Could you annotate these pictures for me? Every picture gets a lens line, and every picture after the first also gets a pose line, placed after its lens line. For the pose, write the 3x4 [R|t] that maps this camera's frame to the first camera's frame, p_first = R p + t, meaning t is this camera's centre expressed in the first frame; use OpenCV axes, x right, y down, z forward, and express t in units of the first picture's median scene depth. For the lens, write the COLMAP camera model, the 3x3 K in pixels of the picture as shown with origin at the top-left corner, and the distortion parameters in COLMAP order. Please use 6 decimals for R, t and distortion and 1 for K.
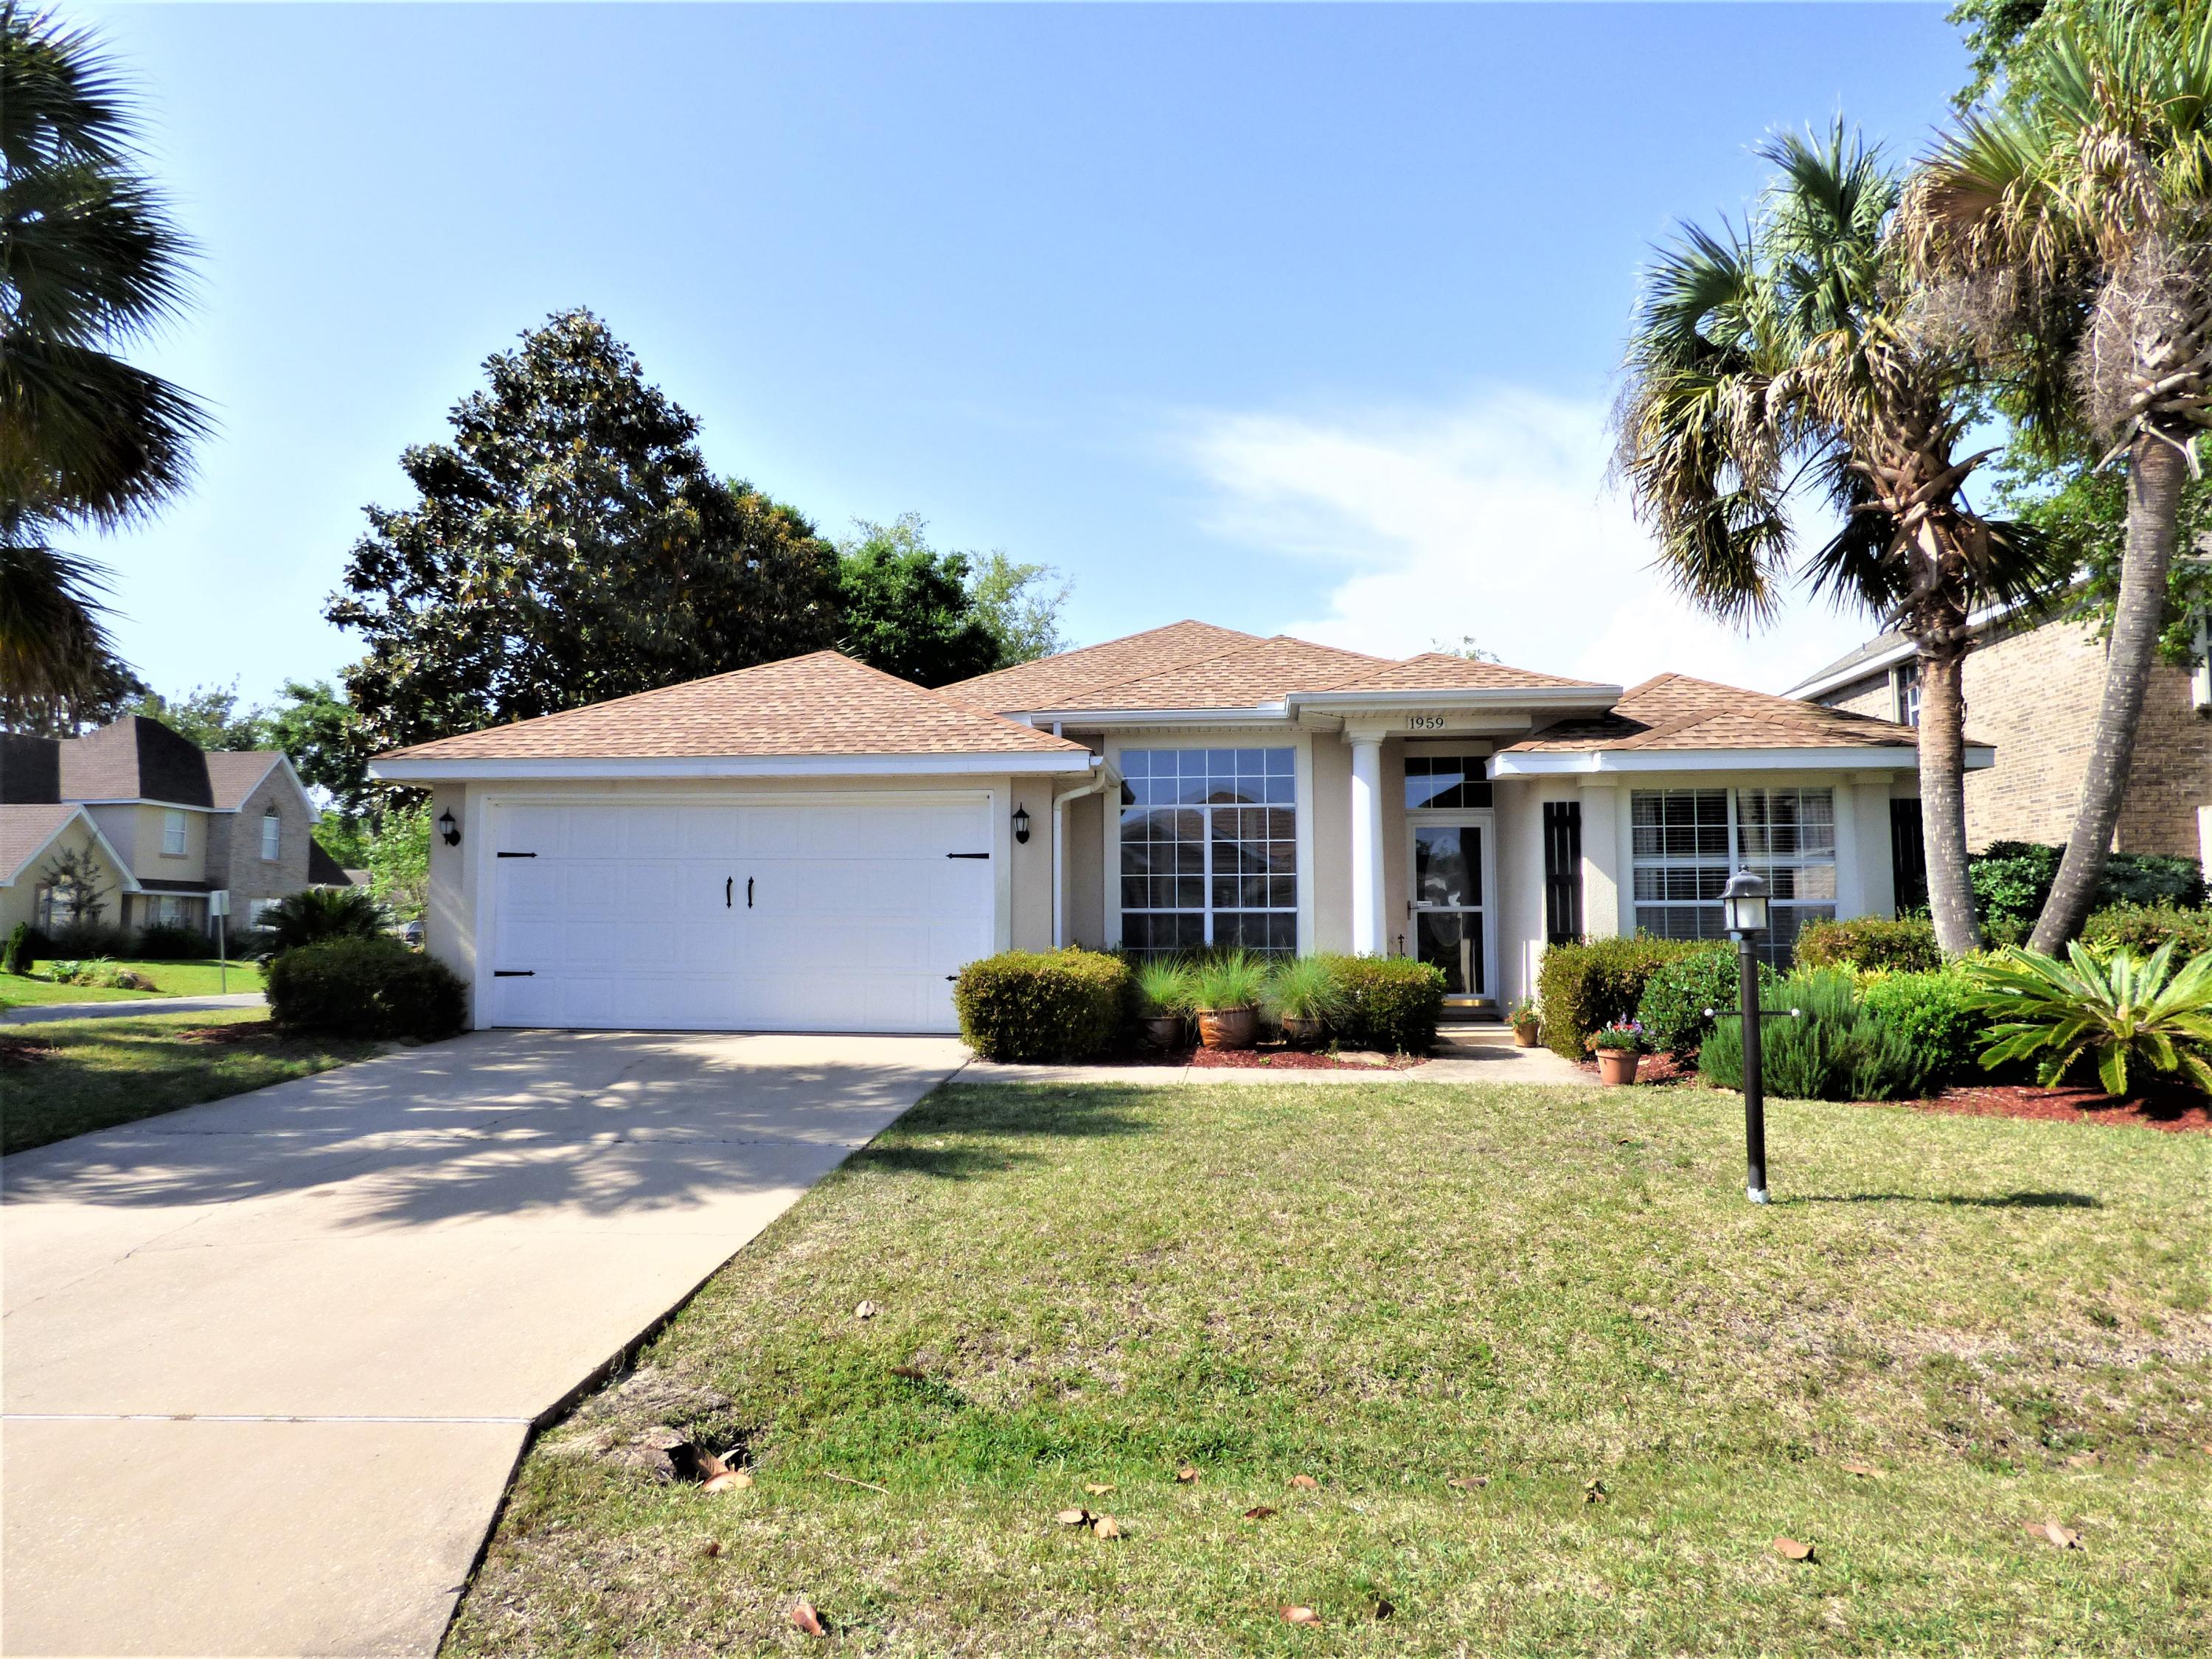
lens RADIAL K [[1355.9, 0, 1113.8], [0, 1355.9, 833.3], [0, 0, 1]] dist [-0.000647, 0.000097]
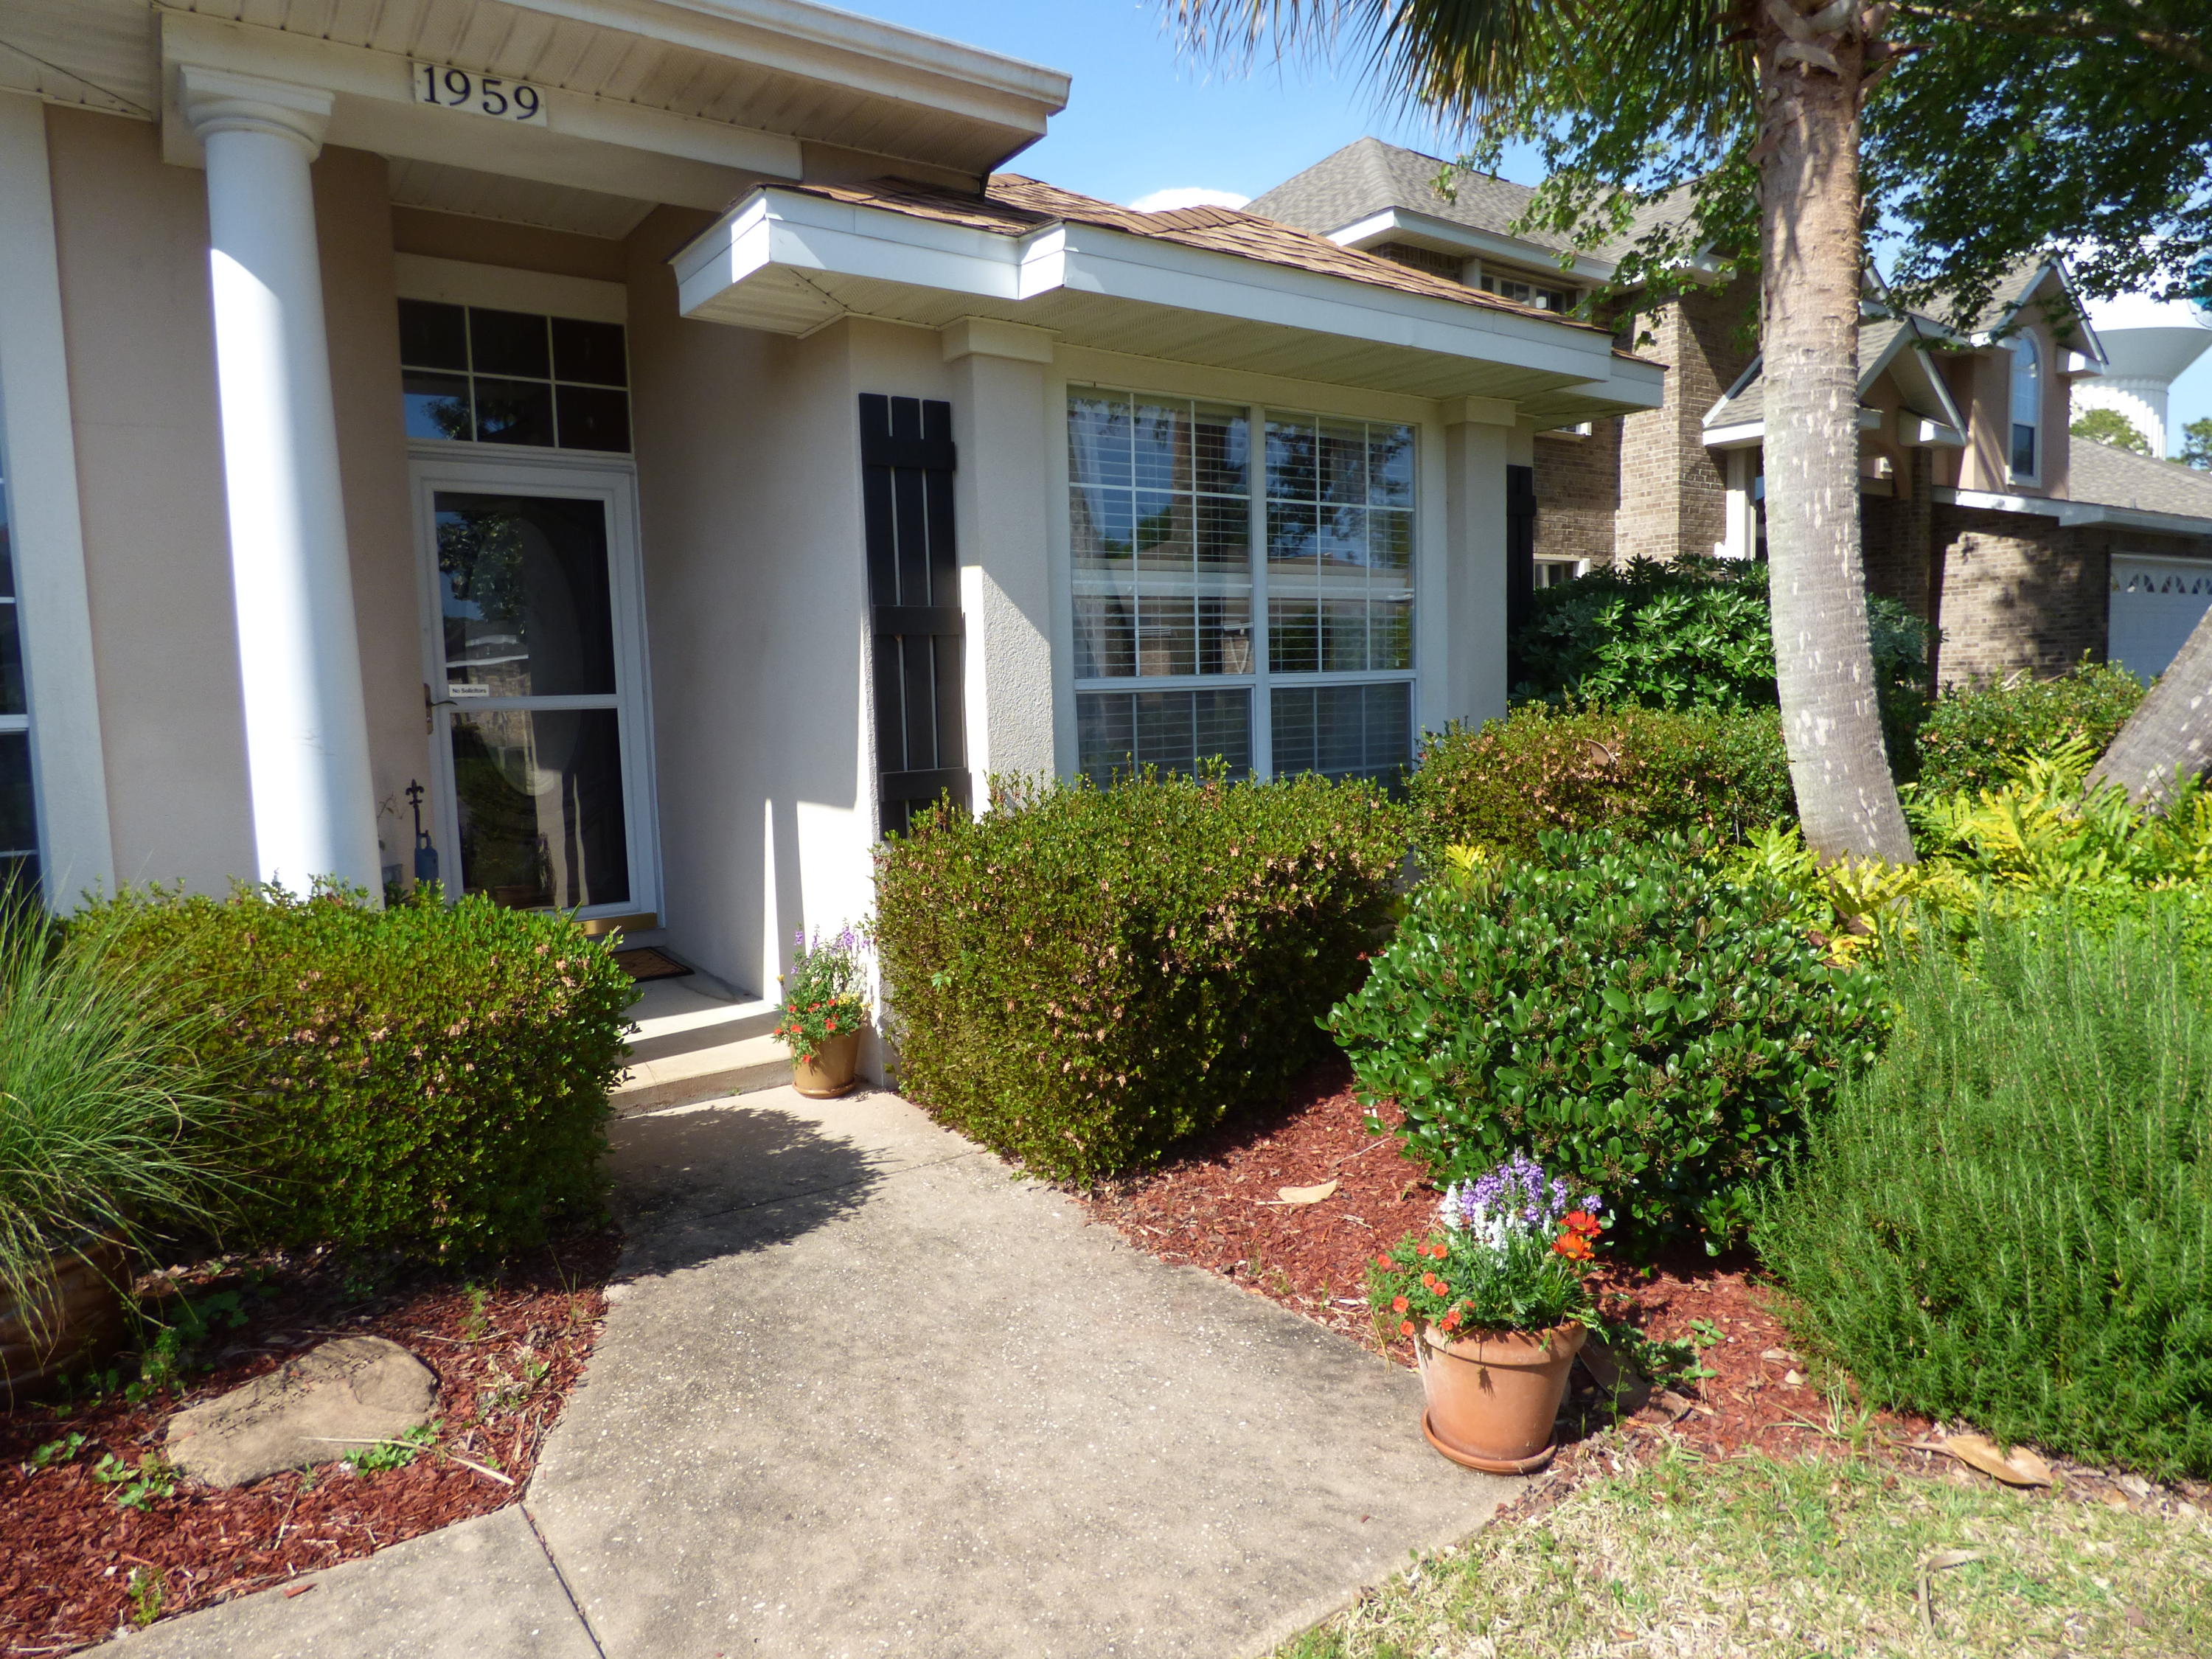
lens RADIAL K [[1390.7, 0, 1114.0], [0, 1390.7, 825.9], [0, 0, 1]] dist [-0.004227, -0.005339]
pose [[0.763127, -0.085261, 0.640599, 0.135805], [-0.018280, 0.988014, 0.153276, 0.031092], [-0.645990, -0.128679, 0.752422, 0.700842]]
